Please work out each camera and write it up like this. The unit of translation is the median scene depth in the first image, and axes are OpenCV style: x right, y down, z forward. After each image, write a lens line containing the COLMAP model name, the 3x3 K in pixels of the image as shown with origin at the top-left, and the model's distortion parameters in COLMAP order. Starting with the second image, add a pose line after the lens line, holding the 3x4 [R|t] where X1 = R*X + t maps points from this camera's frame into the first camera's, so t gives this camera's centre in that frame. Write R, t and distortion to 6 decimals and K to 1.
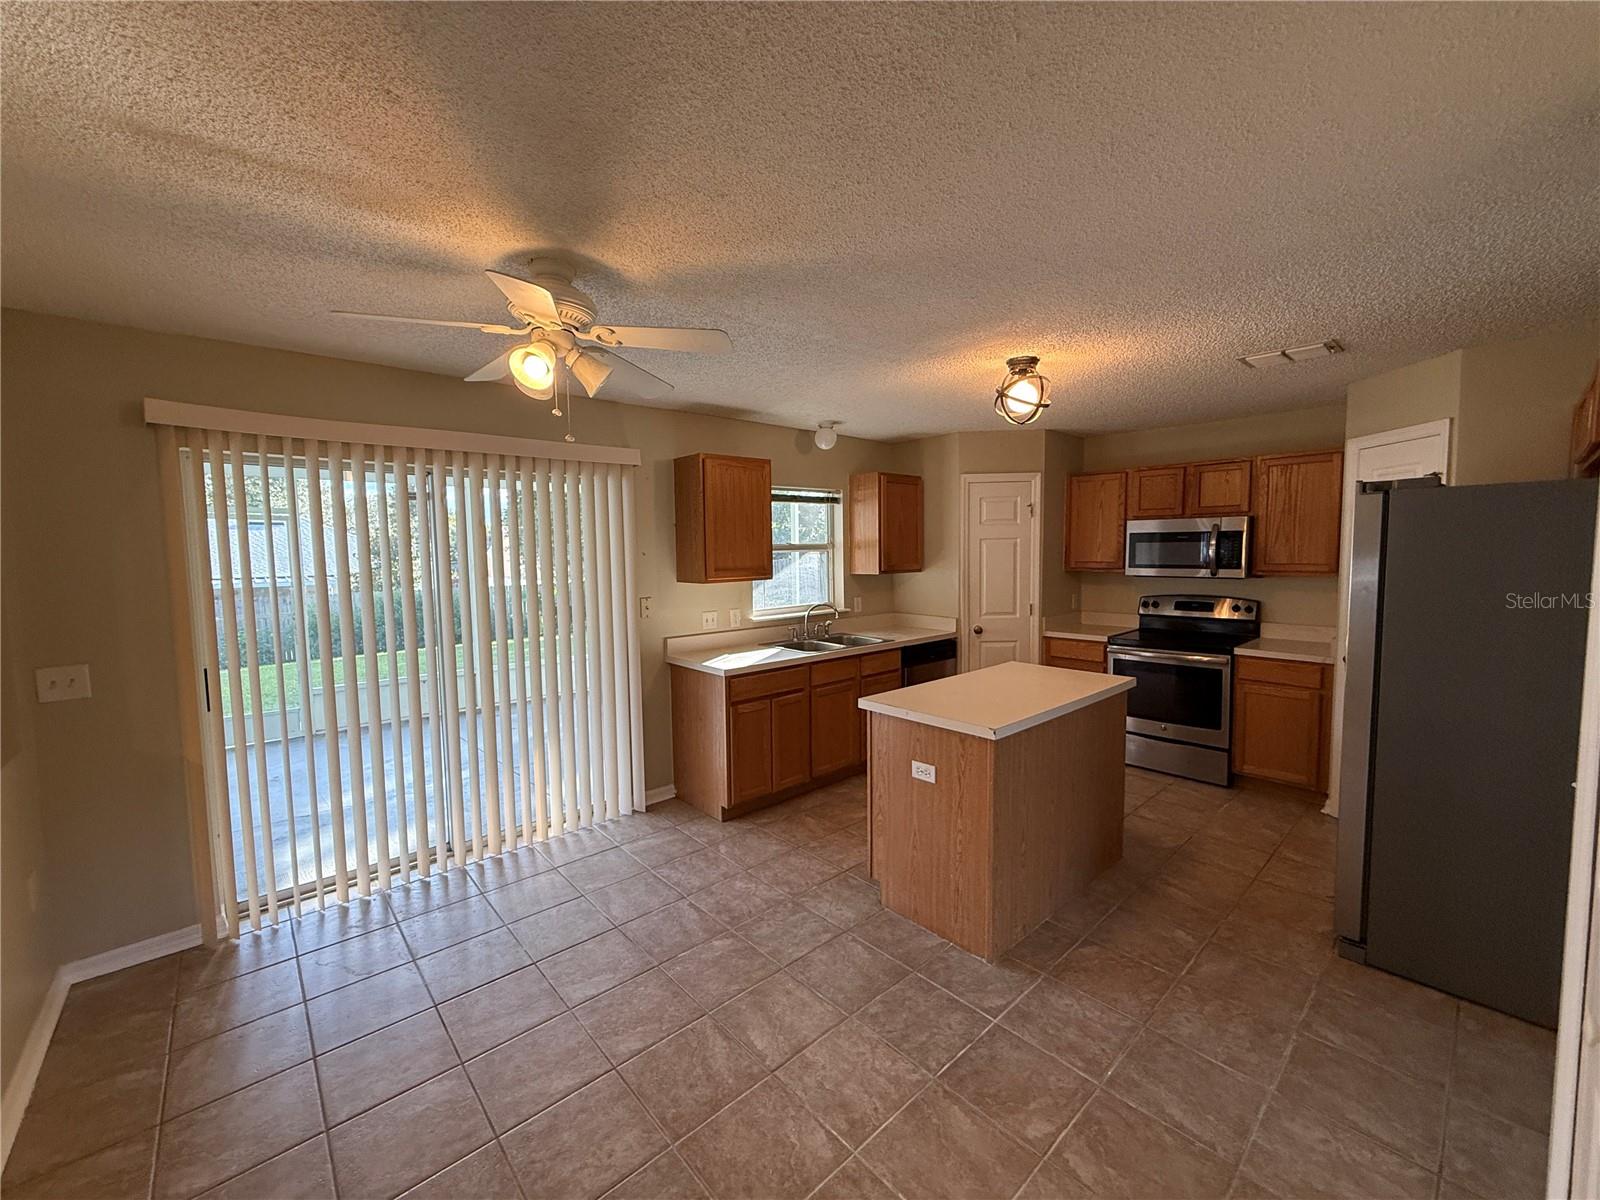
lens RADIAL K [[642.5, 0, 800.0], [0, 642.5, 600.0], [0, 0, 1]] dist [-0.001953, -0.000515]
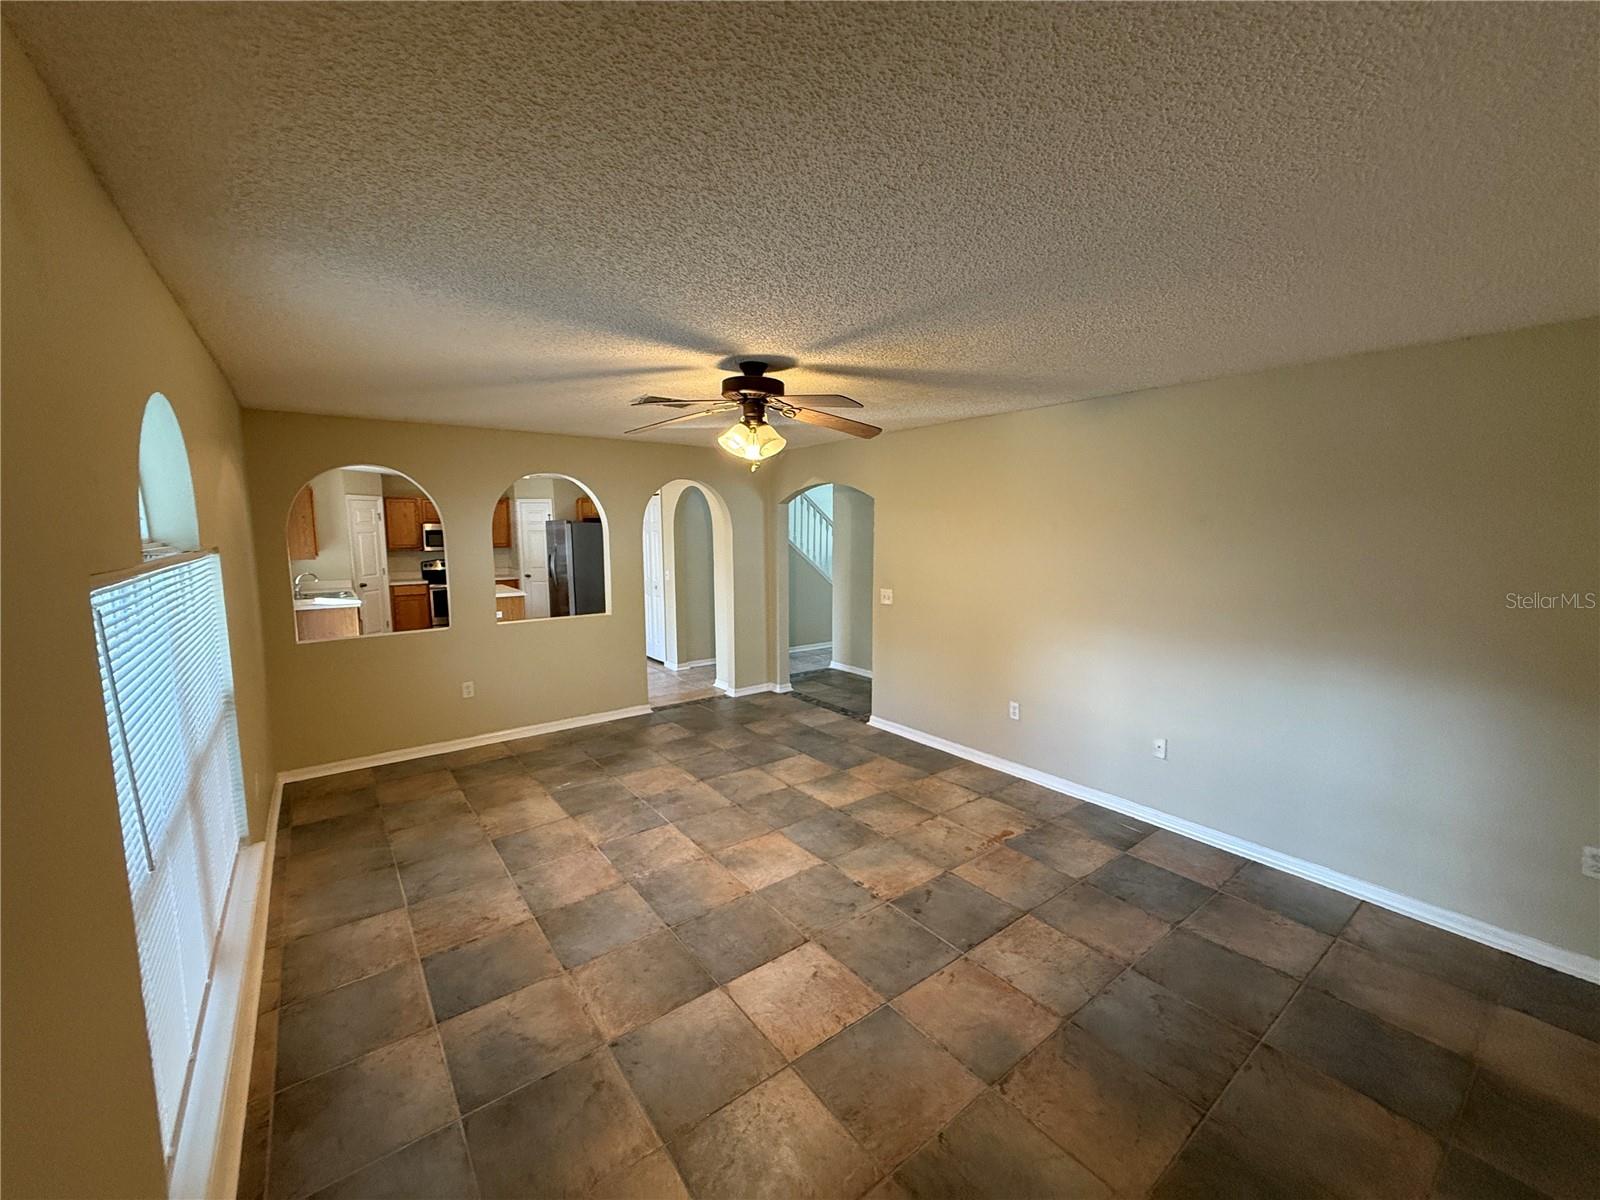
lens RADIAL K [[642.5, 0, 800.0], [0, 642.5, 600.0], [0, 0, 1]] dist [-0.001953, -0.000515]
pose [[0.072068, -0.096700, 0.992701, -1.751674], [0.074468, 0.993033, 0.091326, 0.021868], [-0.994616, 0.067343, 0.078767, -0.385703]]
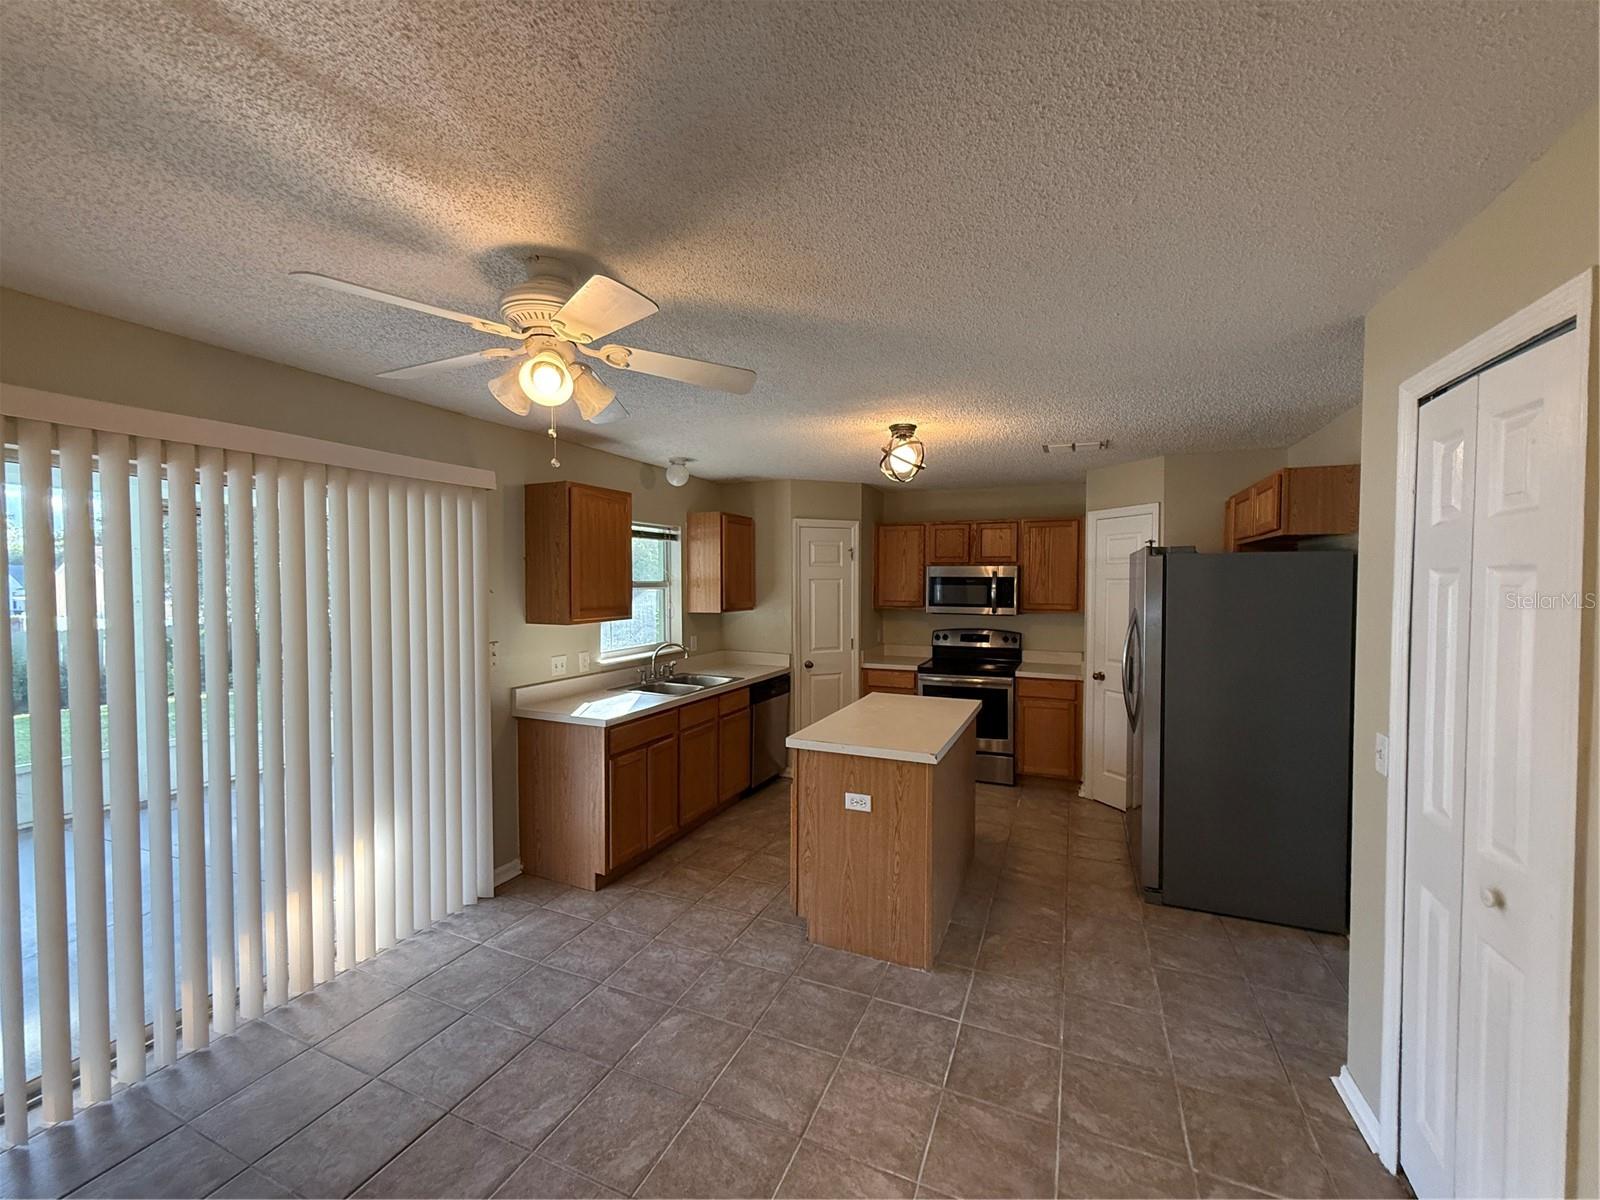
lens RADIAL K [[642.5, 0, 800.0], [0, 642.5, 600.0], [0, 0, 1]] dist [-0.001953, -0.000515]
pose [[0.905540, 0.003492, 0.424247, -0.243888], [0.019276, 0.998595, -0.049363, -0.009820], [-0.423823, 0.052877, 0.904200, 0.048949]]
